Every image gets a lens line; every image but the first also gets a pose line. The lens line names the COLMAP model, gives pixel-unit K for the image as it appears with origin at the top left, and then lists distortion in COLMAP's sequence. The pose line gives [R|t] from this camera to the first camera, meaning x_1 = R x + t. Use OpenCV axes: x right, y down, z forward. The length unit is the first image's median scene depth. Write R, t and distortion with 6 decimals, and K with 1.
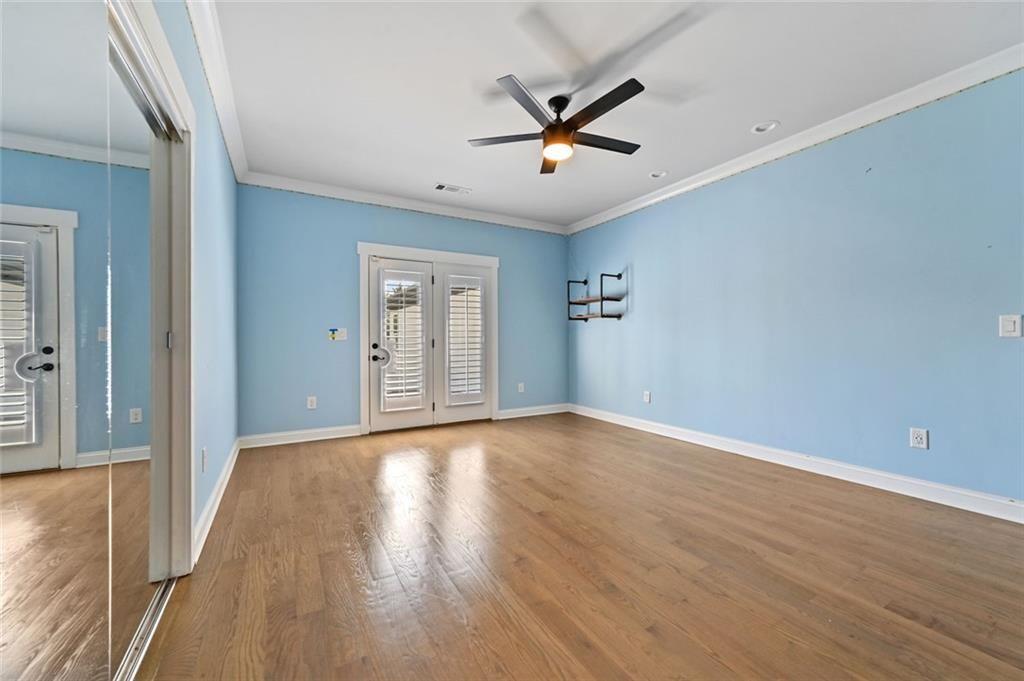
lens RADIAL K [[404.9, 0, 512.8], [0, 404.9, 337.6], [0, 0, 1]] dist [-0.001198, -0.000051]
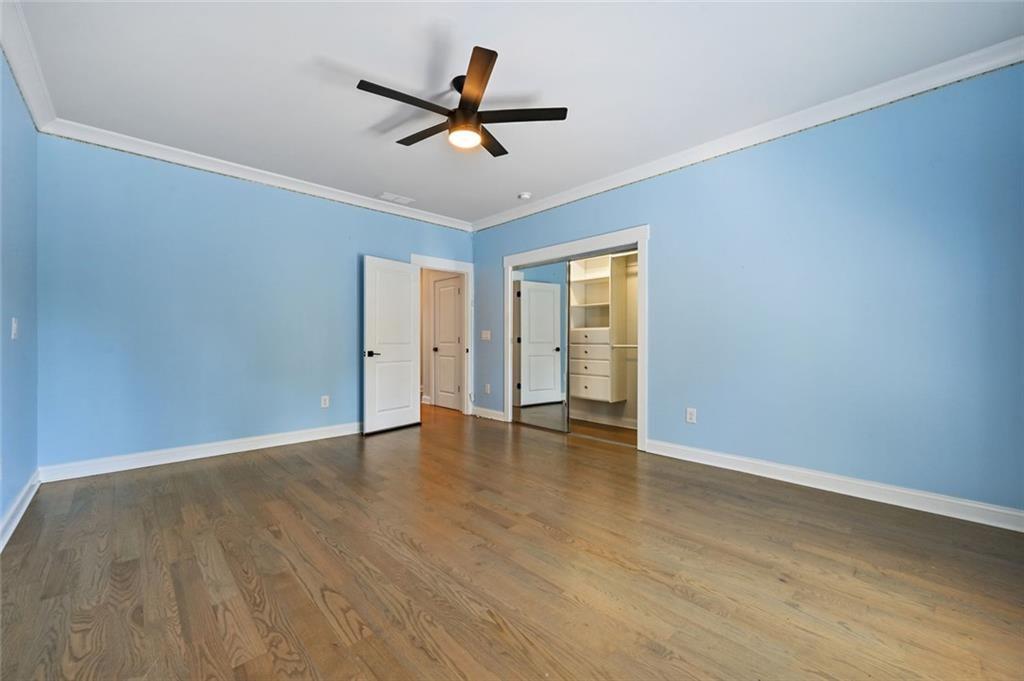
lens RADIAL K [[404.9, 0, 512.8], [0, 404.9, 337.6], [0, 0, 1]] dist [-0.001198, -0.000051]
pose [[-0.970334, 0.003287, -0.241746, 0.240488], [0.005085, 0.999964, -0.006812, 0.006575], [0.241715, -0.007839, -0.970316, 2.005097]]
